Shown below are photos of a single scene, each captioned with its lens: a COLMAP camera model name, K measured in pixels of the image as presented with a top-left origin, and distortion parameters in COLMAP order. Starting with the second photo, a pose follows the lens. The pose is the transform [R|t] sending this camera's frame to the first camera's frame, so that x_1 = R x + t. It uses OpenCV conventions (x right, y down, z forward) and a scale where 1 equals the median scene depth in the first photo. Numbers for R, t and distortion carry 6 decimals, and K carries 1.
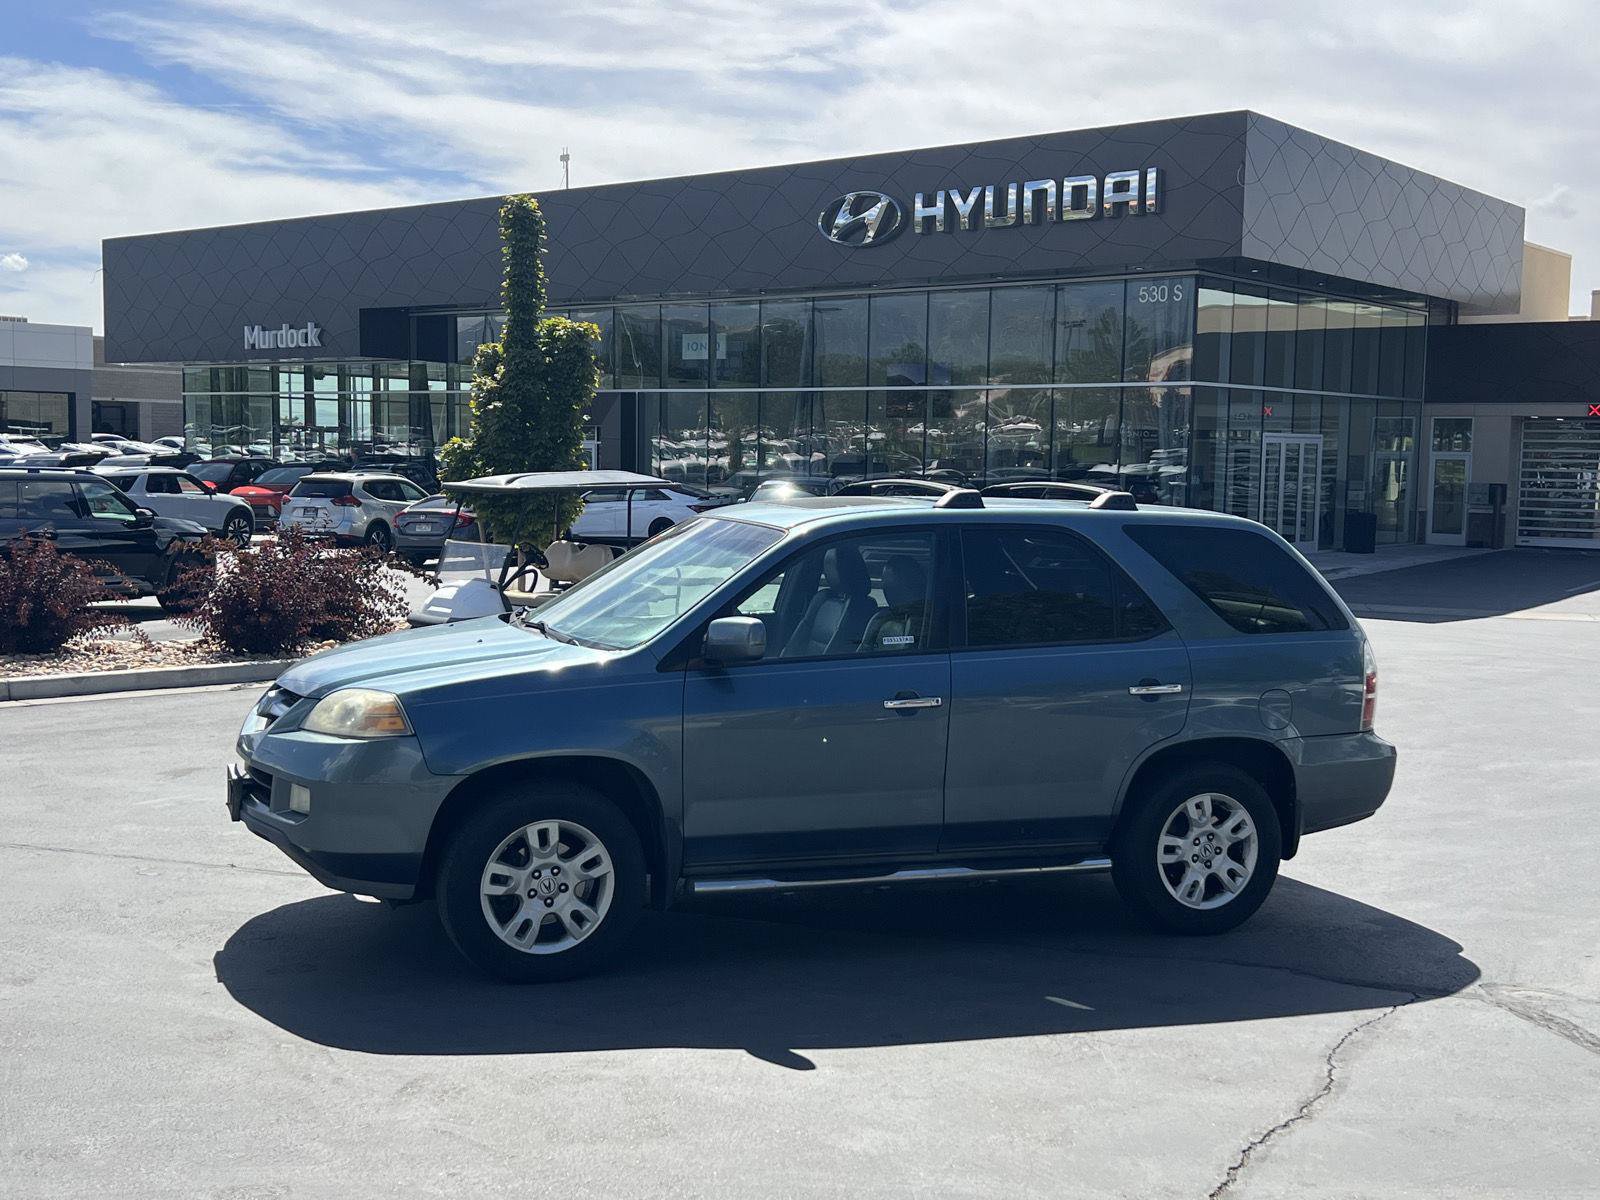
lens RADIAL K [[1775.8, 0, 813.4], [0, 1775.8, 608.4], [0, 0, 1]] dist [0.035902, 0.000000]
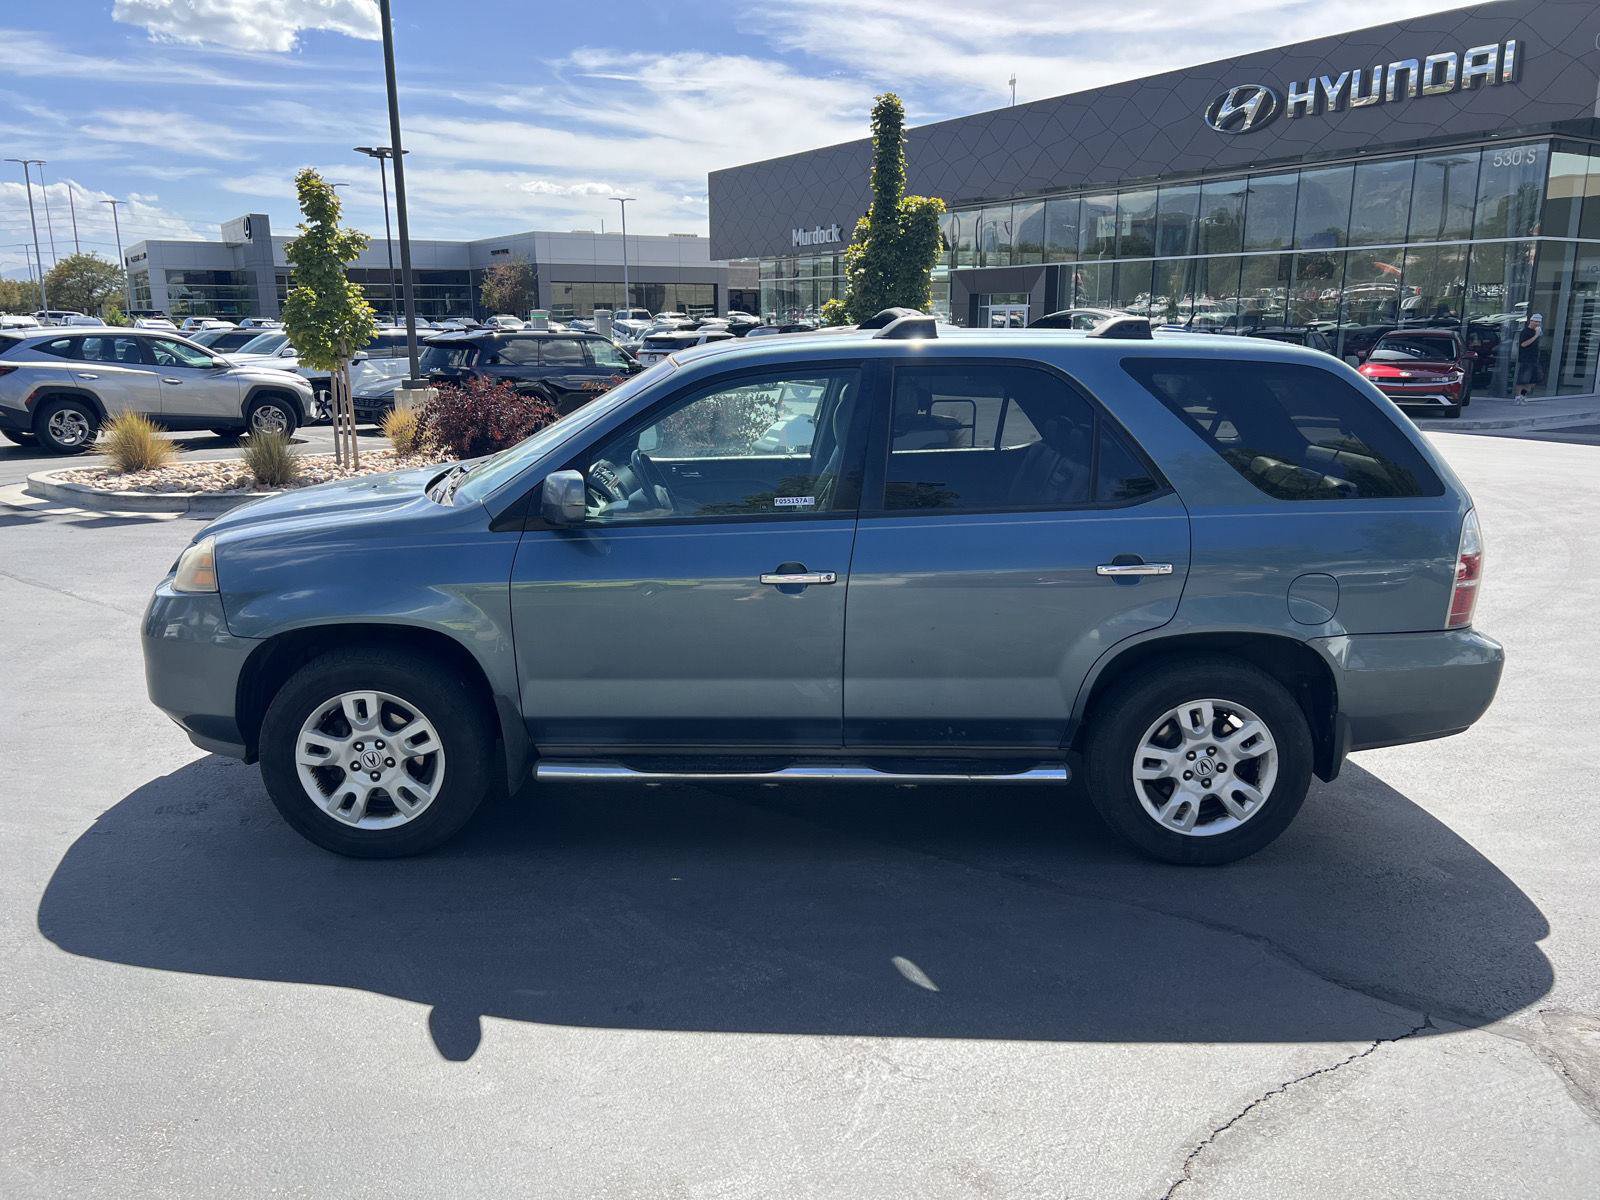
lens RADIAL K [[1228.8, 0, 792.7], [0, 1228.8, 596.1], [0, 0, 1]] dist [0.030179, -0.027834]
pose [[0.940749, 0.059210, -0.333895, 0.223574], [-0.013874, 0.990534, 0.136562, -0.015284], [0.338820, -0.123838, 0.932666, 0.413386]]
